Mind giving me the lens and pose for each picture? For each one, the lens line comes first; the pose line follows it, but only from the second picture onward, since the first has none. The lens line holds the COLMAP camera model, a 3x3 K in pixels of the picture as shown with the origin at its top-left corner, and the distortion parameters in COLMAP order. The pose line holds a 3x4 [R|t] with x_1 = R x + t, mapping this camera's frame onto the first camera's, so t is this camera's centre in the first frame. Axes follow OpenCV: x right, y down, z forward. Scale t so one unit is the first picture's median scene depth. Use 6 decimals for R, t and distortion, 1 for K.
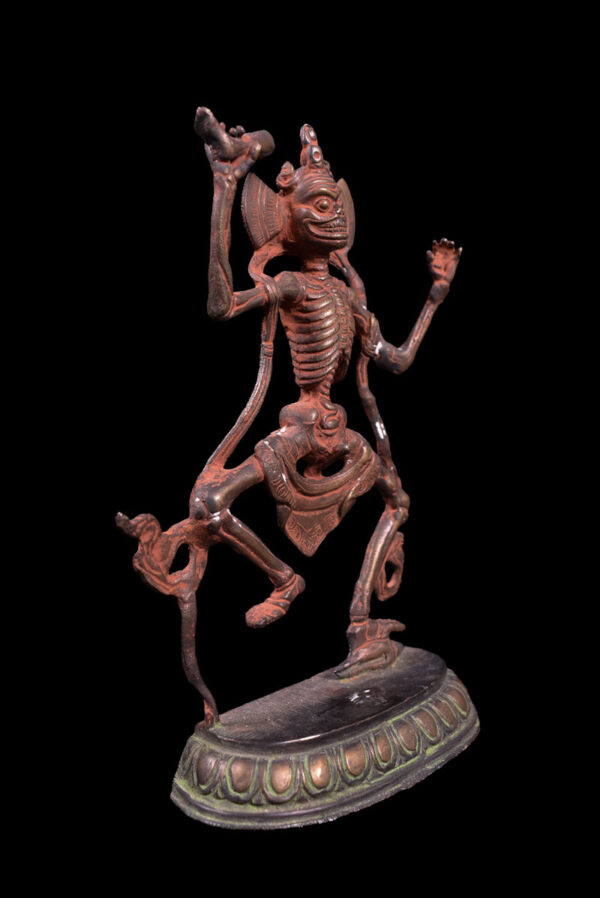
lens RADIAL K [[889.1, 0, 310.2], [0, 889.1, 447.7], [0, 0, 1]] dist [-0.083571, 0.000000]
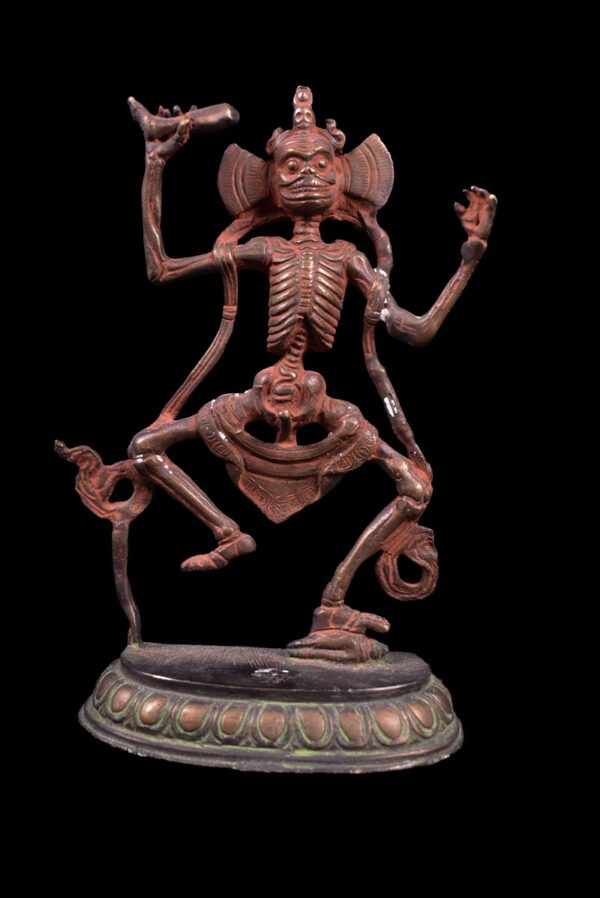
lens RADIAL K [[889.1, 0, 303.4], [0, 889.1, 449.3], [0, 0, 1]] dist [-0.083571, 0.000000]
pose [[0.630171, 0.114457, -0.767974, 0.812795], [-0.115238, 0.991908, 0.053271, -0.016977], [0.767858, 0.054930, 0.638261, 0.404164]]
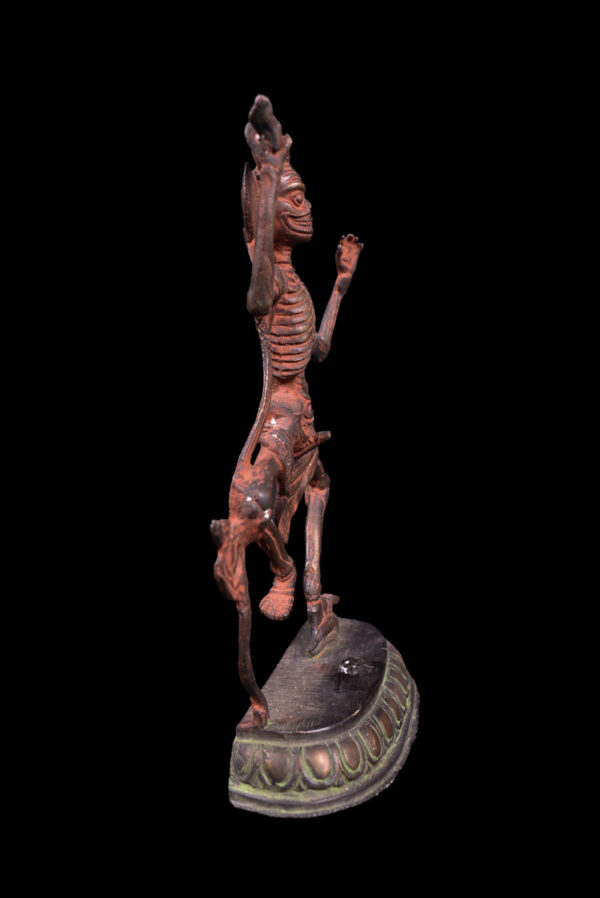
lens RADIAL K [[889.1, 0, 298.5], [0, 889.1, 447.5], [0, 0, 1]] dist [-0.083571, 0.000000]
pose [[0.860324, -0.074167, 0.504323, -0.522034], [0.058159, 0.997180, 0.047433, -0.037649], [-0.506419, -0.011477, 0.862211, 0.118468]]
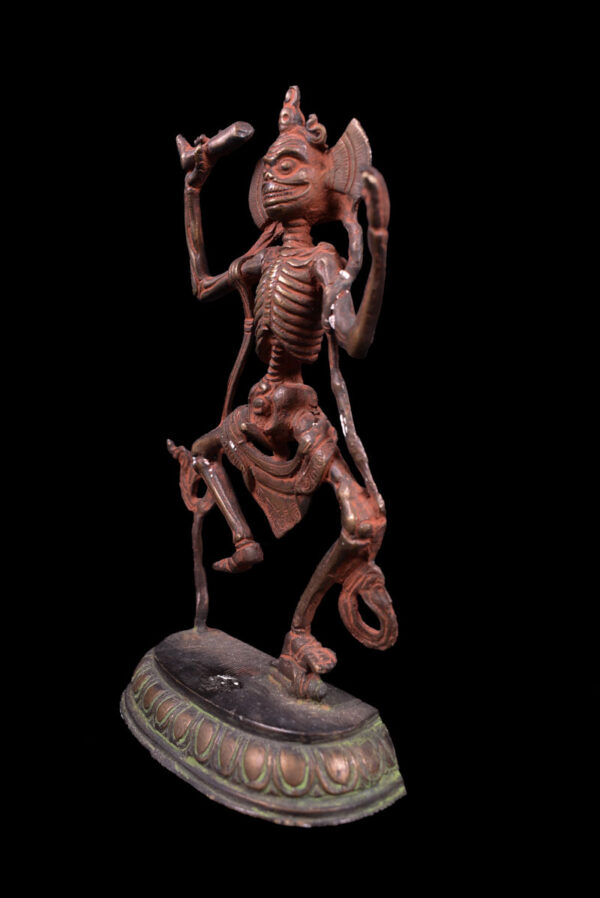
lens RADIAL K [[889.1, 0, 293.3], [0, 889.1, 449.4], [0, 0, 1]] dist [-0.083571, 0.000000]
pose [[-0.202238, 0.137283, -0.969667, 0.979617], [-0.098806, 0.982214, 0.159666, -0.137507], [0.974339, 0.128100, -0.185077, 1.248148]]
